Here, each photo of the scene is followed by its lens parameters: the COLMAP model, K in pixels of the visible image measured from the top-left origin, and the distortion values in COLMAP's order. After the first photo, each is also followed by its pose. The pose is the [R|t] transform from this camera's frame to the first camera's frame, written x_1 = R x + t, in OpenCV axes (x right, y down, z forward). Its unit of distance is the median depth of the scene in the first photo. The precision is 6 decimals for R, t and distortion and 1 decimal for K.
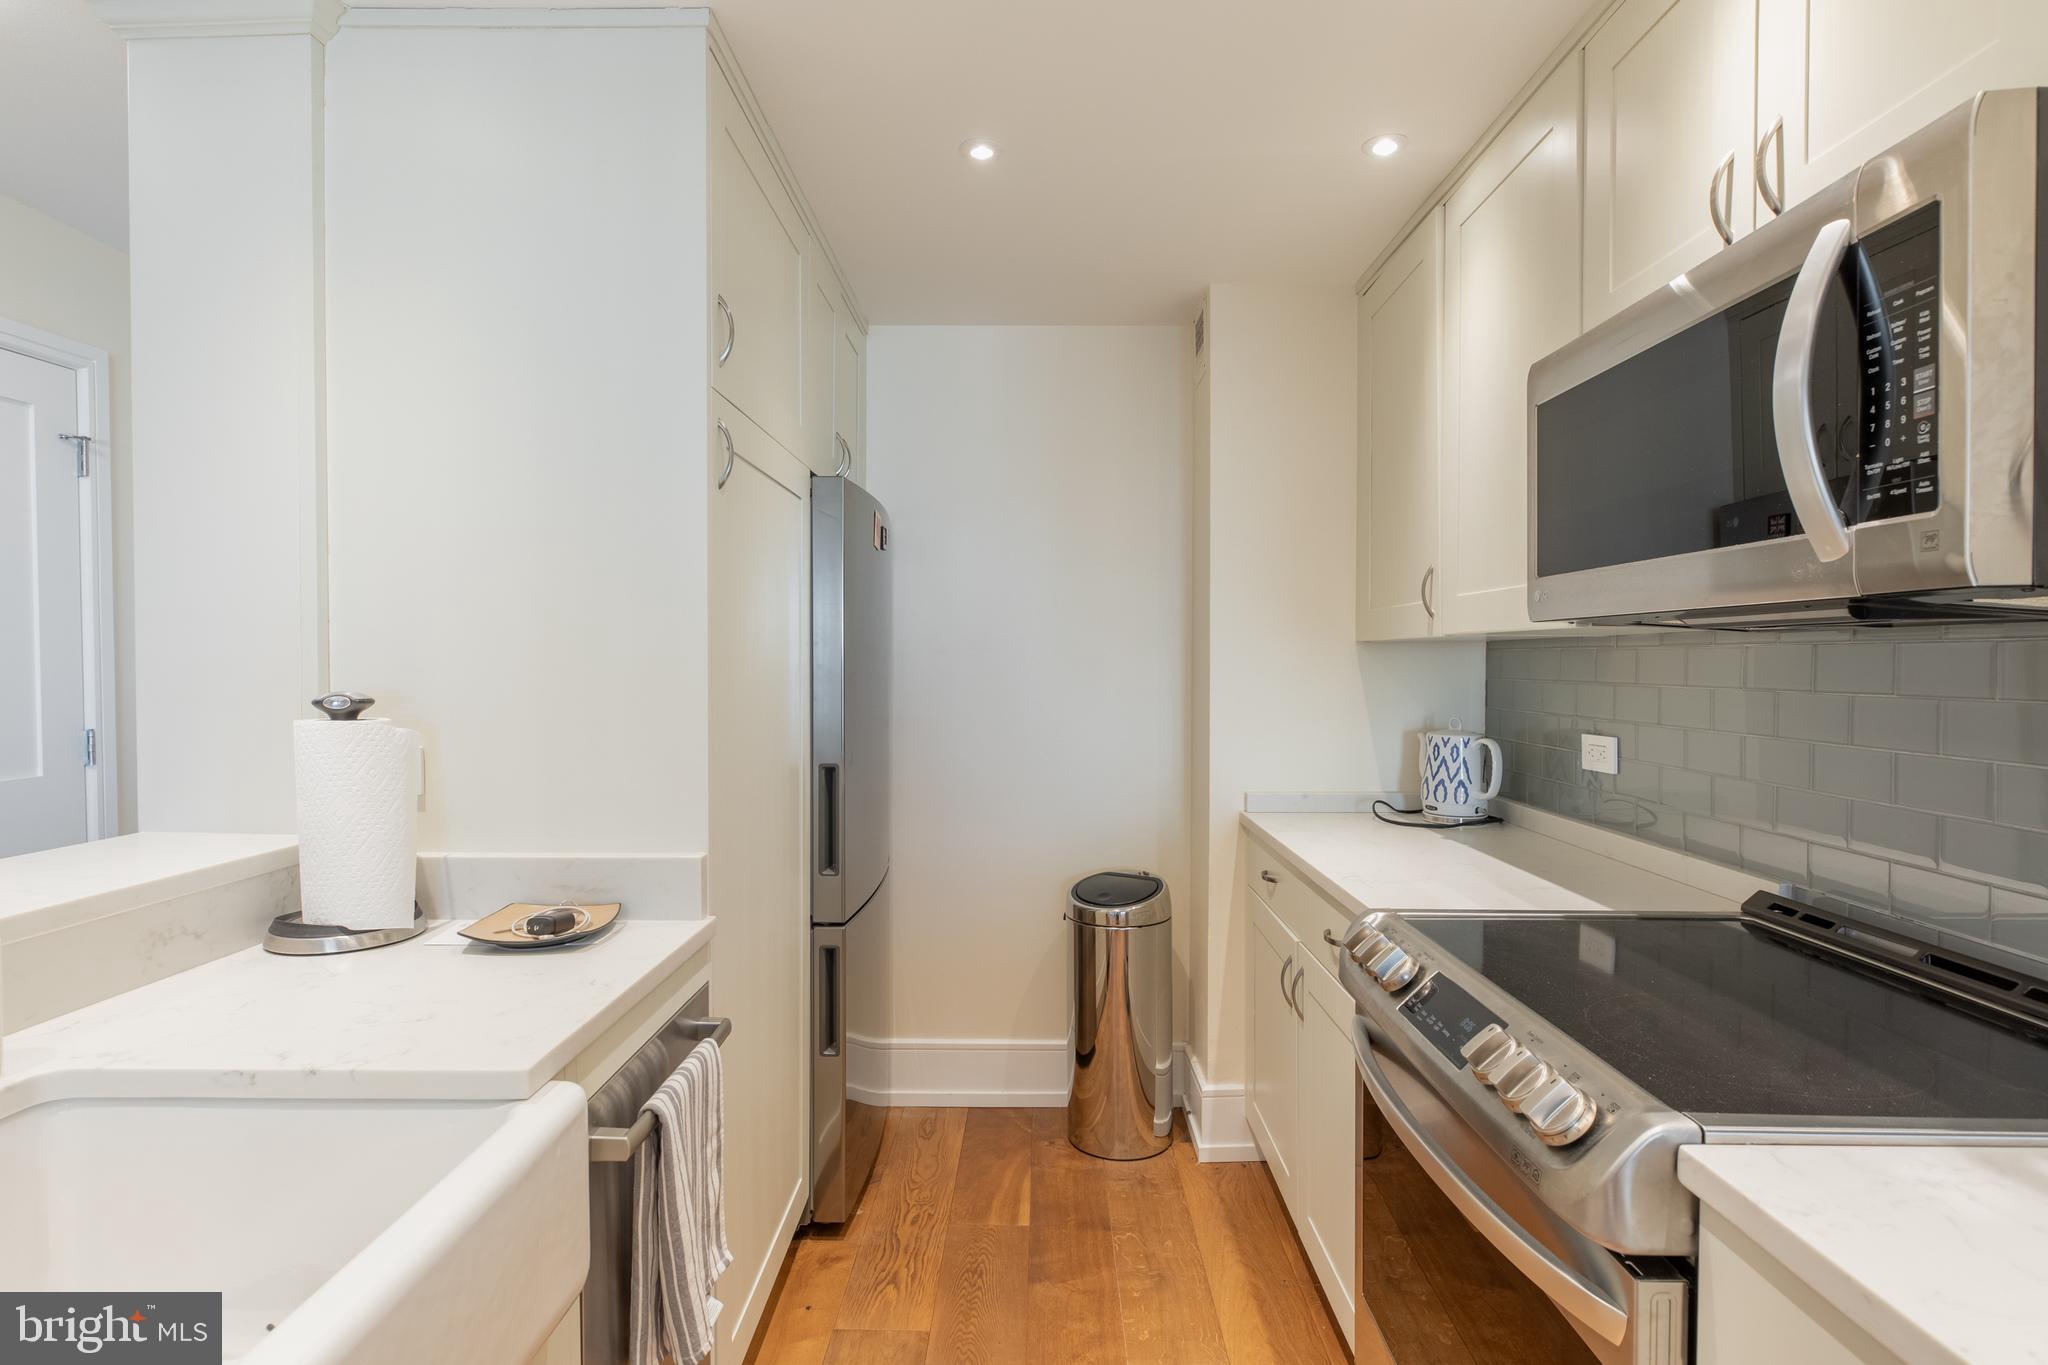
lens RADIAL K [[1028.6, 0, 1038.2], [0, 1028.6, 677.5], [0, 0, 1]] dist [-0.002456, -0.000527]
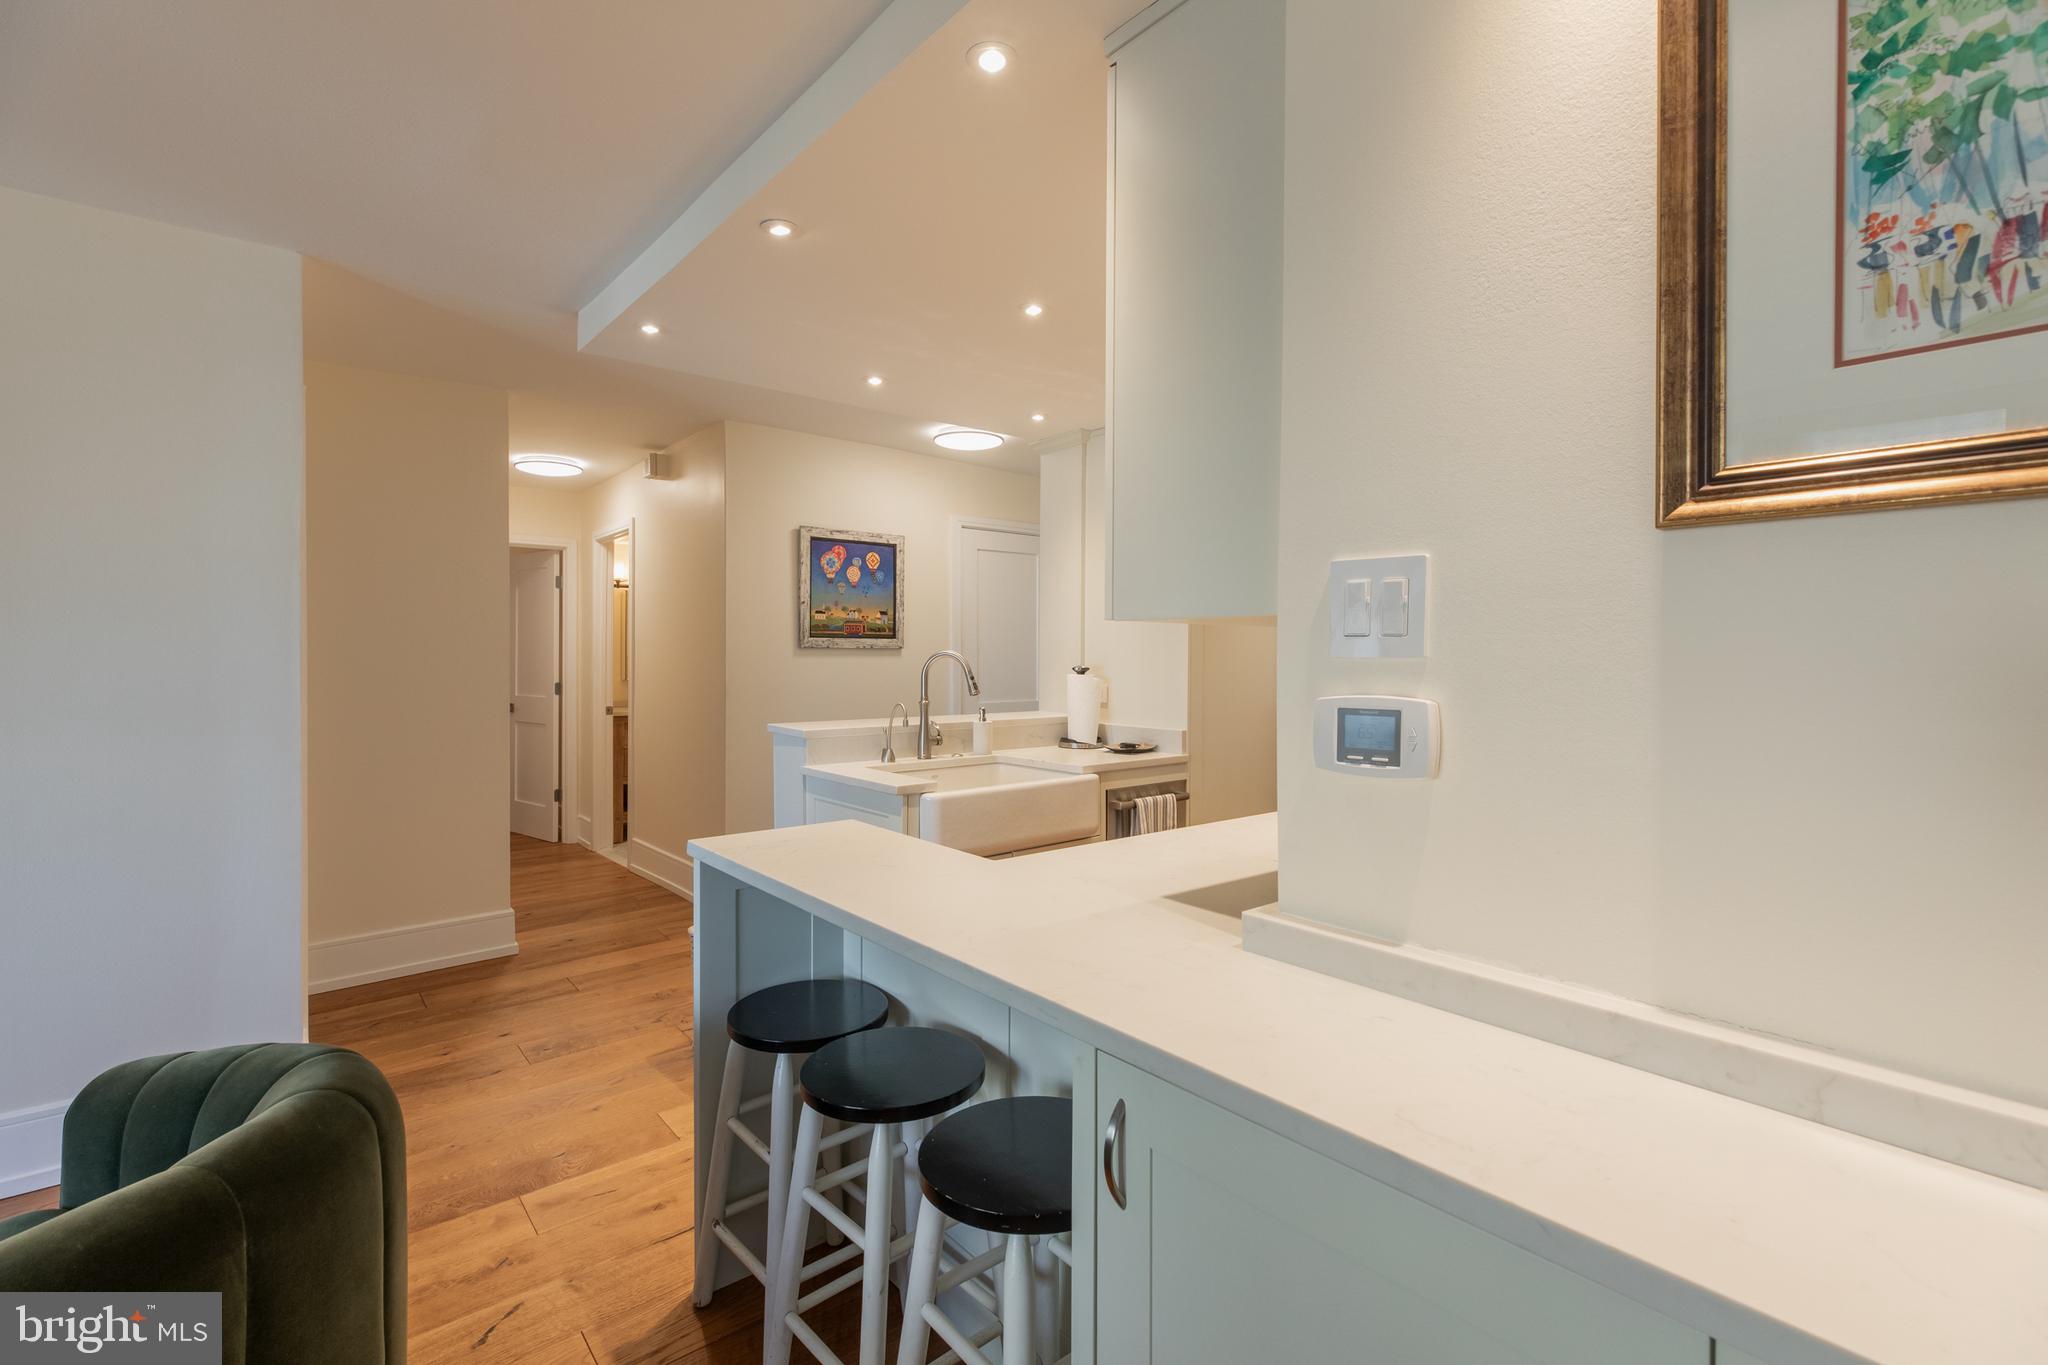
lens RADIAL K [[913.3, 0, 1023.9], [0, 913.3, 664.5], [0, 0, 1]] dist [0.000548, -0.000214]
pose [[0.646236, 0.011057, -0.763058, 0.774966], [-0.018326, 0.999832, -0.001032, 0.011464], [0.762918, 0.014650, 0.646330, -0.532529]]
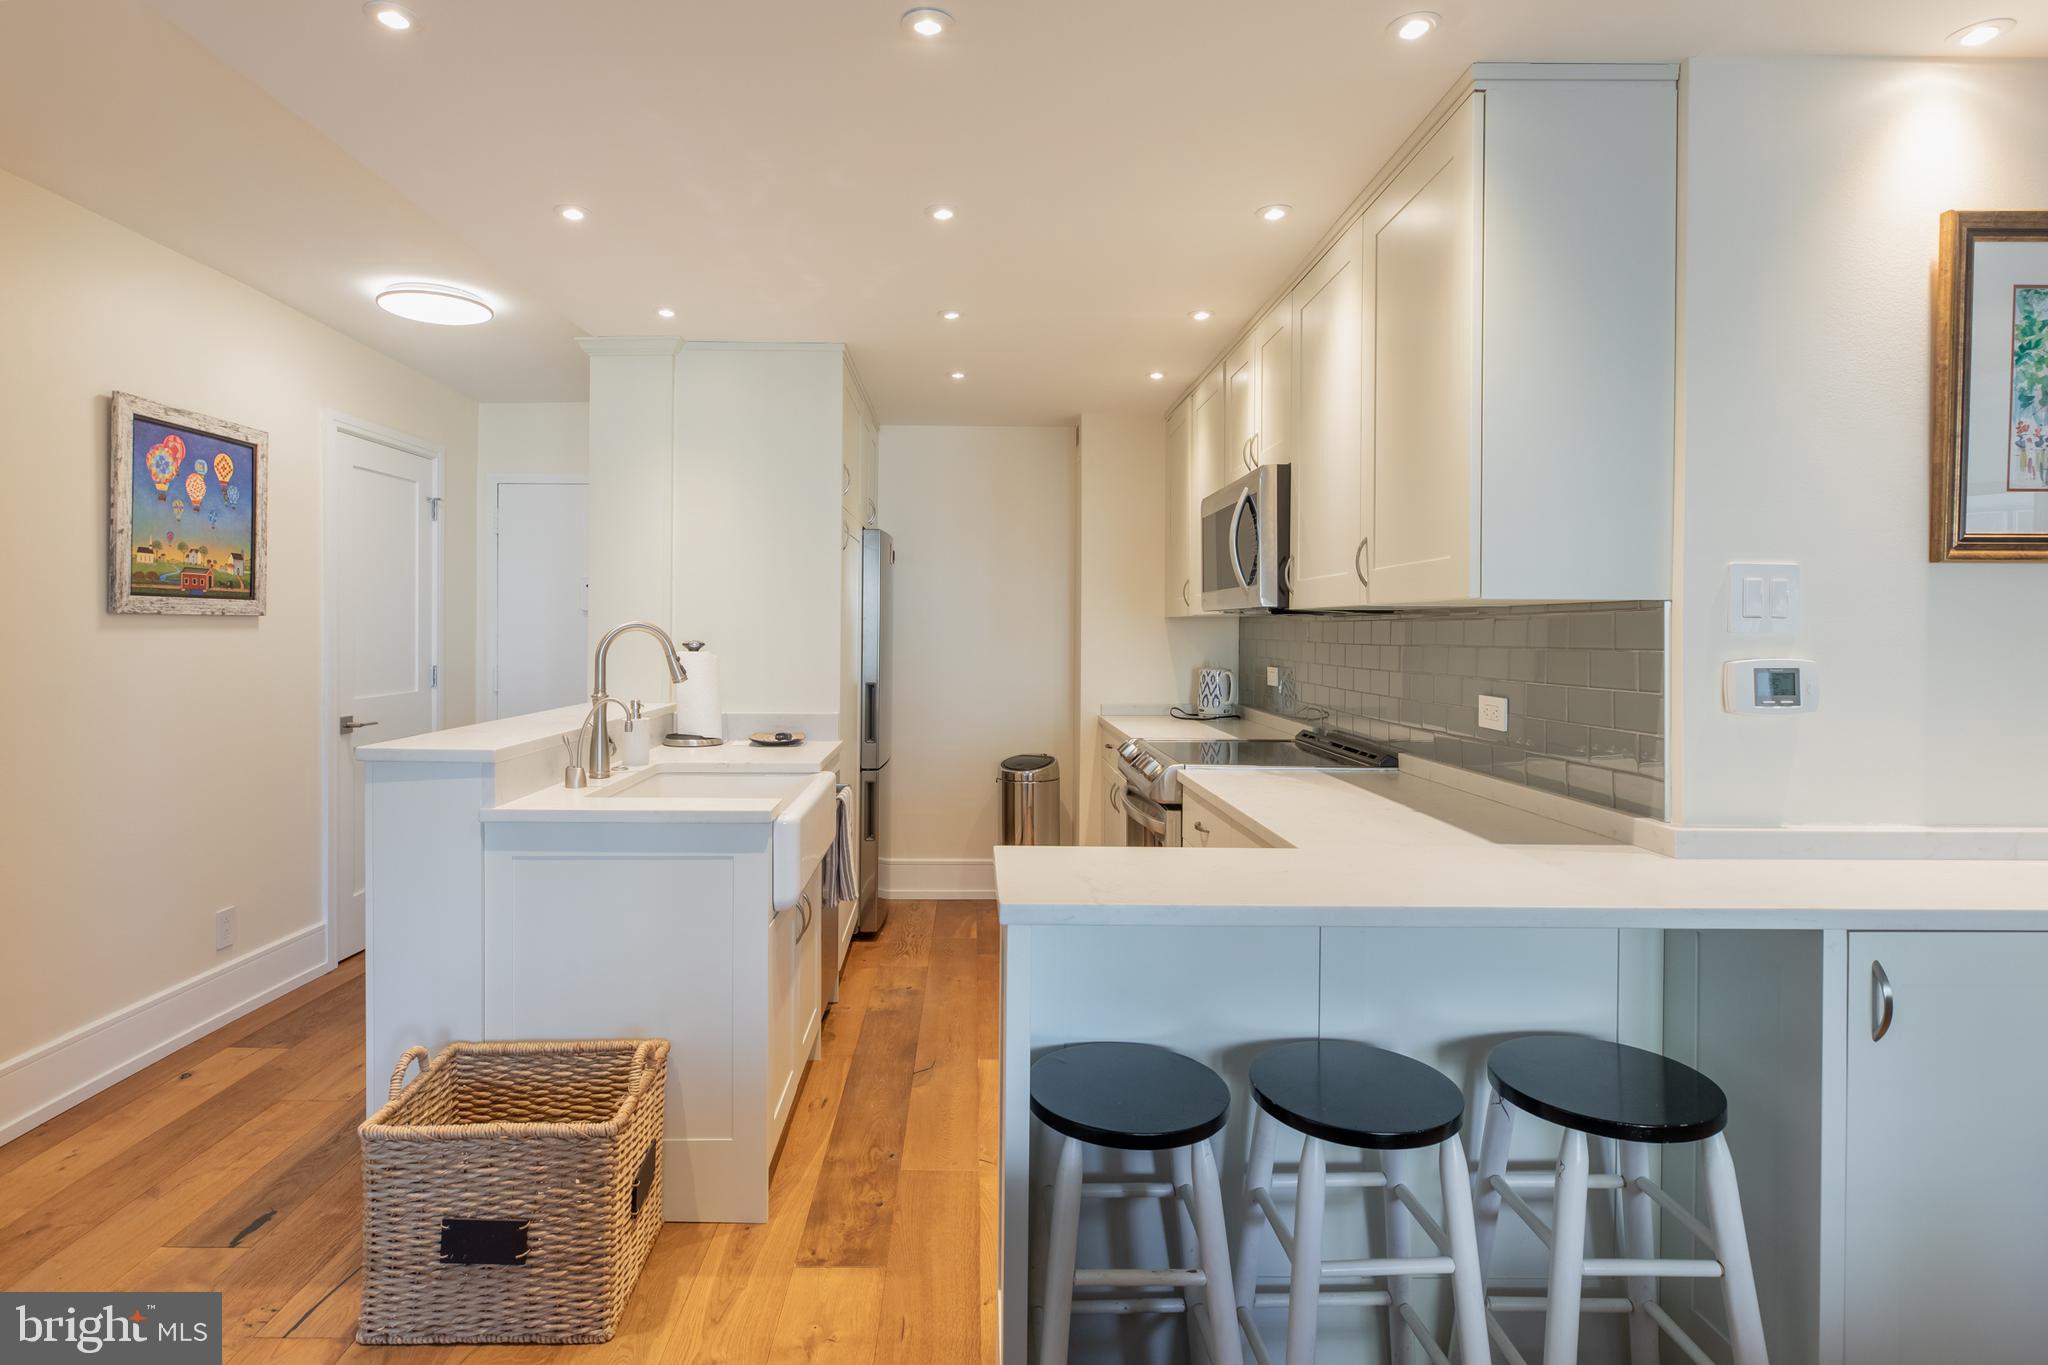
lens RADIAL K [[1031.7, 0, 972.8], [0, 1031.7, 633.9], [0, 0, 1]] dist [-0.001068, 0.000493]
pose [[0.999989, 0.003782, 0.002691, -0.023349], [-0.003751, 0.999928, -0.011378, 0.015743], [-0.002734, 0.011367, 0.999932, -0.845216]]
